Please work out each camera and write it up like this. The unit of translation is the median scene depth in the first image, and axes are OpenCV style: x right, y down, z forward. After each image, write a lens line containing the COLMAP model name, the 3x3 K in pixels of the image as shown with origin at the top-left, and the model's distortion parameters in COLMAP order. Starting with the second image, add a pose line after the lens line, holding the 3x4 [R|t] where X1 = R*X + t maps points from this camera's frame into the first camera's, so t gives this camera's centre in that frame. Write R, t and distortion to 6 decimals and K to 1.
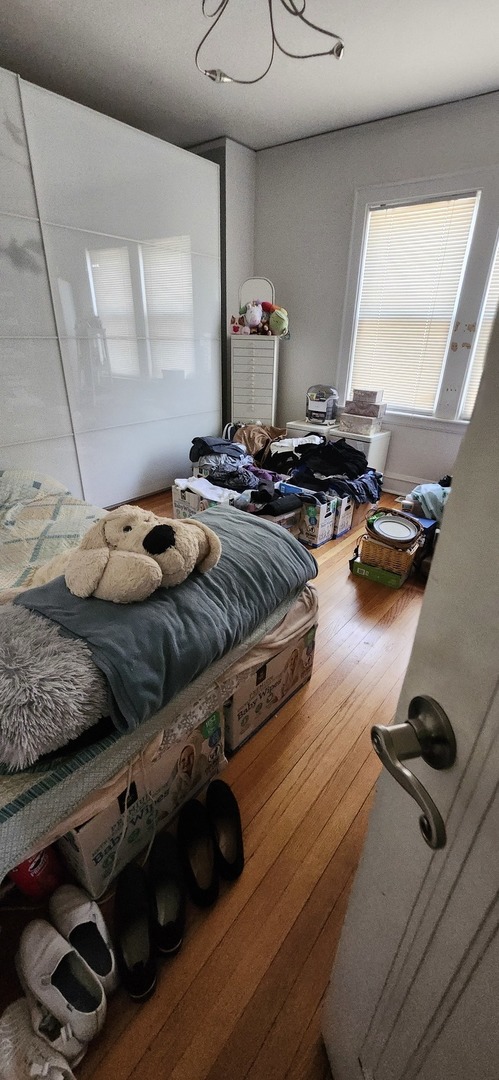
lens RADIAL K [[427.3, 0, 253.3], [0, 427.3, 547.9], [0, 0, 1]] dist [0.002518, -0.001921]
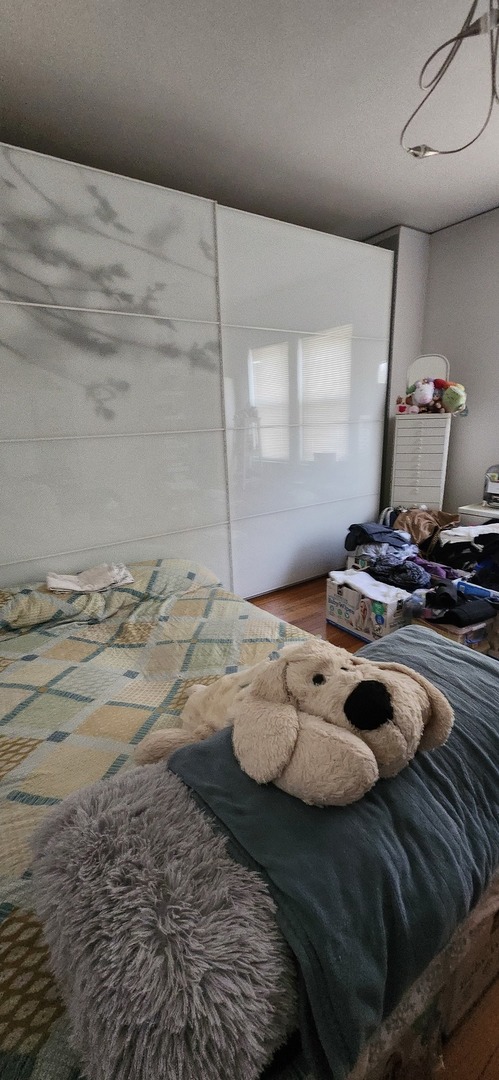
lens RADIAL K [[427.3, 0, 249.5], [0, 427.3, 550.9], [0, 0, 1]] dist [0.002518, -0.001921]
pose [[0.954545, 0.031963, -0.296347, -0.094006], [-0.078623, 0.986022, -0.146899, -0.067585], [0.287509, 0.163522, 0.943716, 0.117785]]
